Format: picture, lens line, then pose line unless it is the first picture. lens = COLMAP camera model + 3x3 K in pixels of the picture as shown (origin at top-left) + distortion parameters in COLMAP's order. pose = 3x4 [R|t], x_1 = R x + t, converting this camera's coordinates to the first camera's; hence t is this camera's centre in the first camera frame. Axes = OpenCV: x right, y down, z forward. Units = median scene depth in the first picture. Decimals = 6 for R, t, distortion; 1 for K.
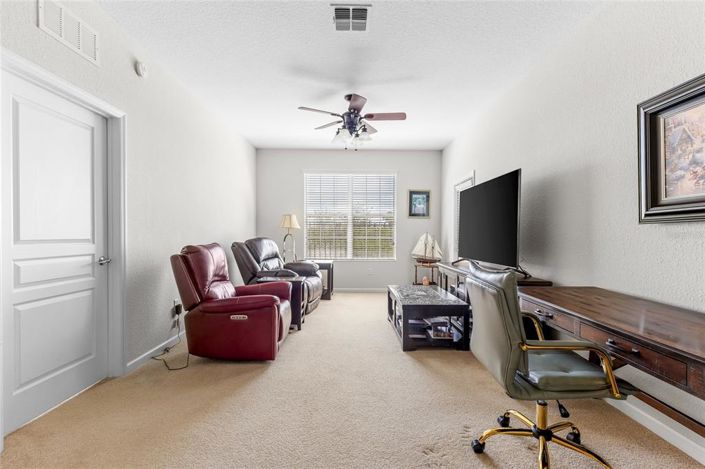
lens RADIAL K [[321.8, 0, 355.9], [0, 321.8, 227.2], [0, 0, 1]] dist [0.014326, -0.004372]
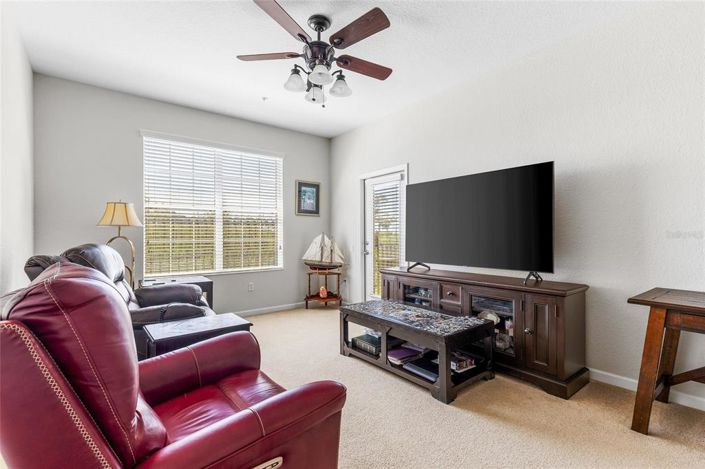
lens RADIAL K [[321.8, 0, 355.9], [0, 321.8, 227.2], [0, 0, 1]] dist [0.014326, -0.004372]
pose [[0.799293, 0.009243, 0.600870, -0.209916], [-0.007768, 0.999957, -0.005049, 0.004733], [-0.600891, -0.000632, 0.799331, 0.275628]]
